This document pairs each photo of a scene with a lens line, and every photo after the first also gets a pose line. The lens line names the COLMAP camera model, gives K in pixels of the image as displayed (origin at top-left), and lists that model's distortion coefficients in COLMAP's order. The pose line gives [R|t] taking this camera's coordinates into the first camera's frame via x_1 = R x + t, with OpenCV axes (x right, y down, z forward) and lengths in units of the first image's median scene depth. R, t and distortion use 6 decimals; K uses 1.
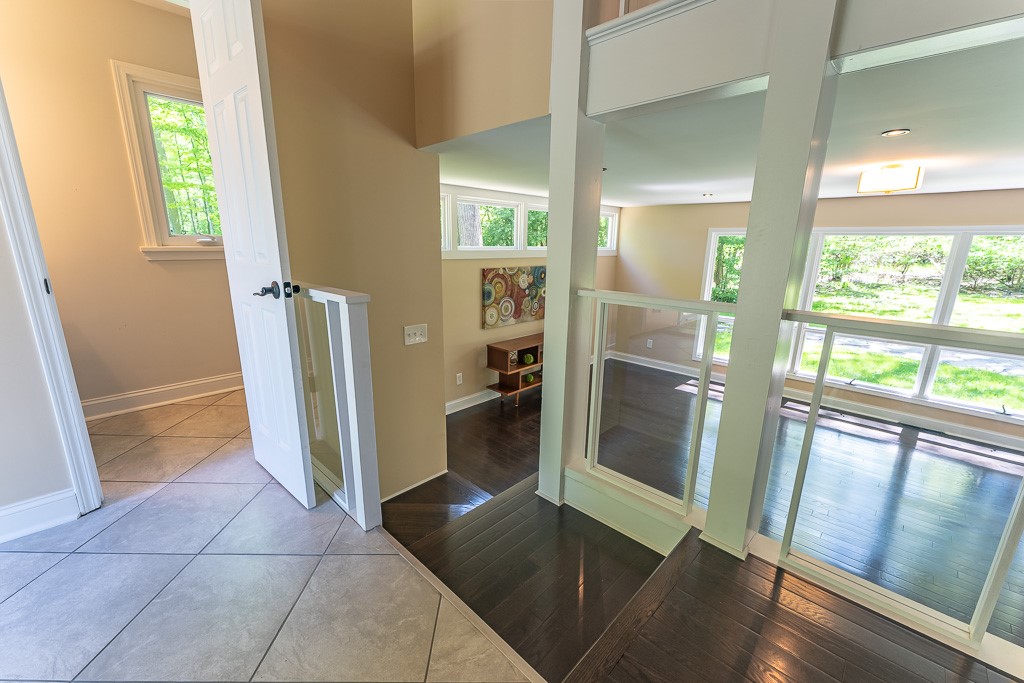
lens RADIAL K [[415.2, 0, 511.5], [0, 415.2, 338.9], [0, 0, 1]] dist [0.000789, -0.000317]
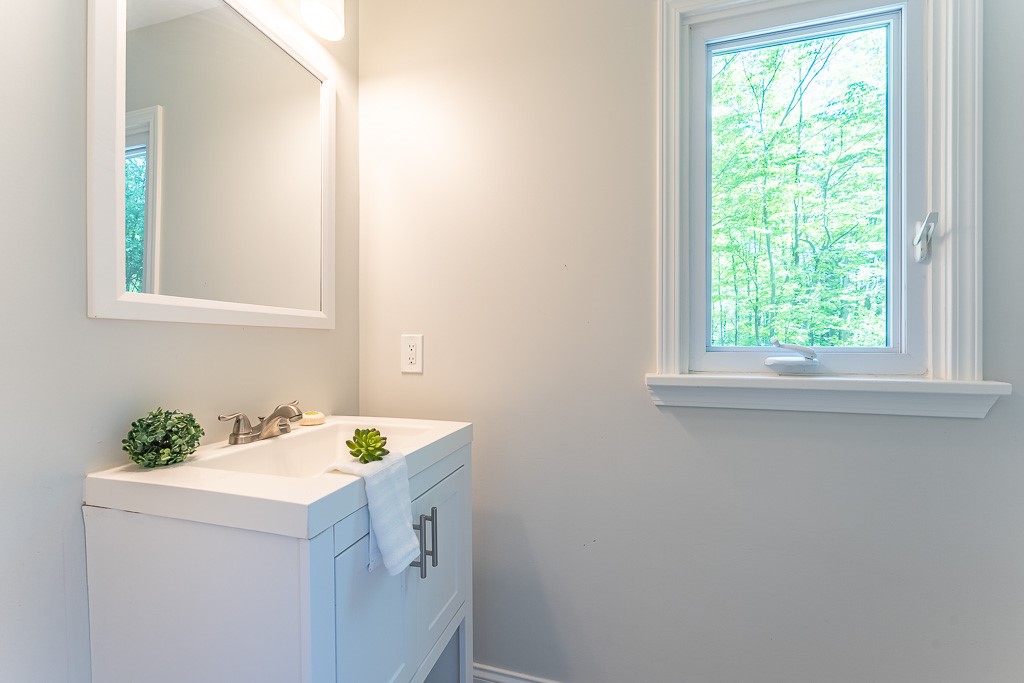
lens RADIAL K [[415.2, 0, 514.5], [0, 415.2, 340.5], [0, 0, 1]] dist [0.000789, -0.000317]
pose [[0.457973, -0.015918, -0.888824, -0.530706], [-0.205693, 0.970809, -0.123371, -0.162311], [0.864842, 0.239325, 0.441330, 0.633318]]
